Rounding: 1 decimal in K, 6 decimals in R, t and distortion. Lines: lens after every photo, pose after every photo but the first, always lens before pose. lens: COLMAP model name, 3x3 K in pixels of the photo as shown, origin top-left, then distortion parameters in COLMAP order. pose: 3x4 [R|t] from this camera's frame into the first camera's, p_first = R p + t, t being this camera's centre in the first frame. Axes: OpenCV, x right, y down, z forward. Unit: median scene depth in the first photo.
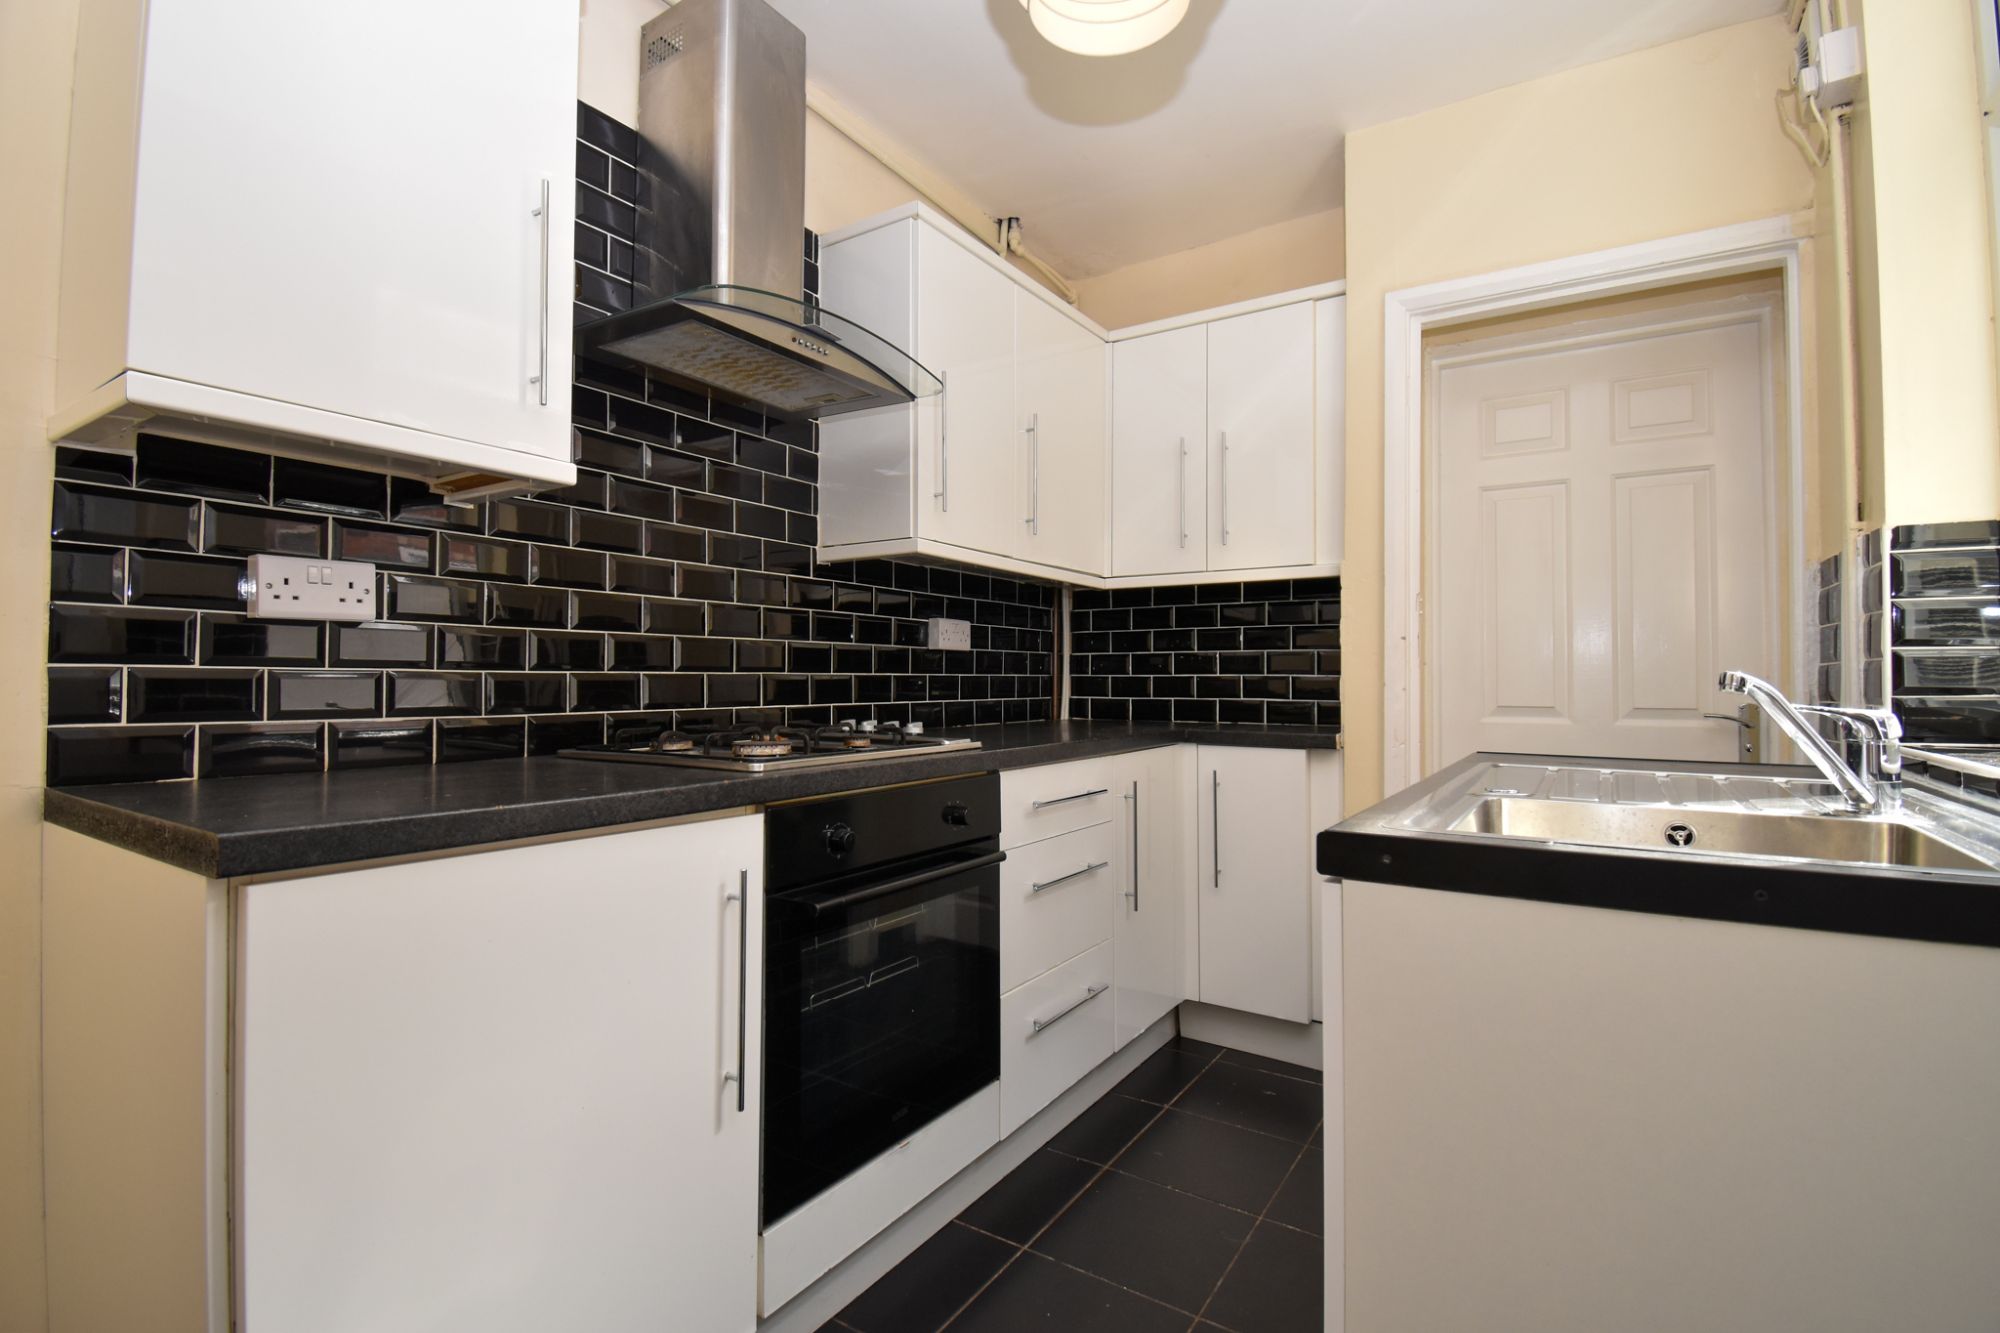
lens RADIAL K [[933.3, 0, 1000.0], [0, 933.3, 666.5], [0, 0, 1]] dist [0.033954, -0.035865]
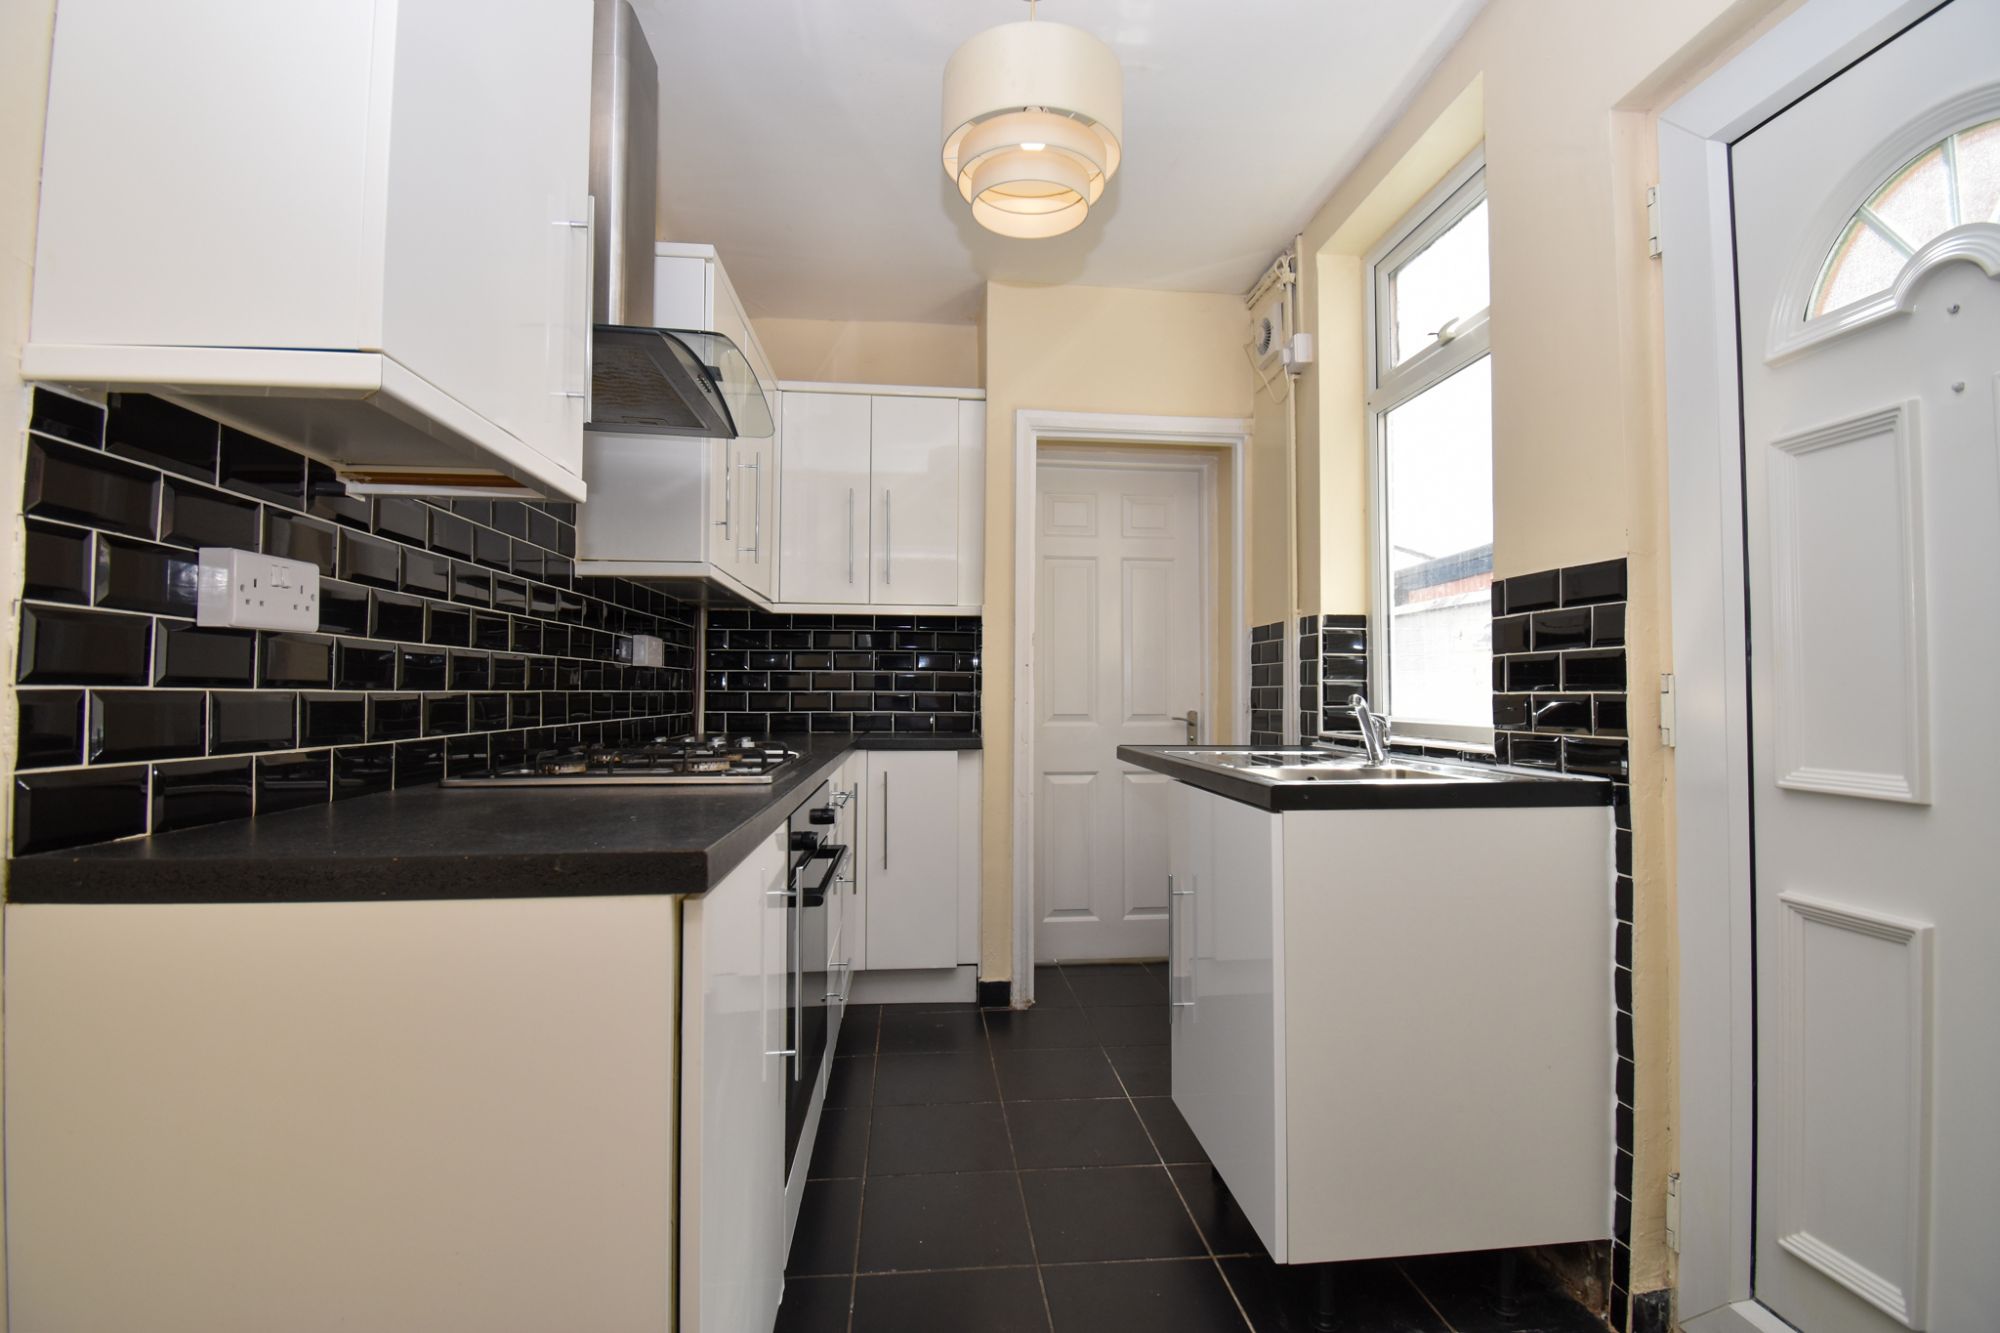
lens RADIAL K [[933.3, 0, 1000.0], [0, 933.3, 666.5], [0, 0, 1]] dist [0.033954, -0.035865]
pose [[0.772964, 0.017277, 0.634214, -0.613531], [-0.009813, 0.999835, -0.015278, -0.009750], [-0.634373, 0.005586, 0.773007, -0.028017]]
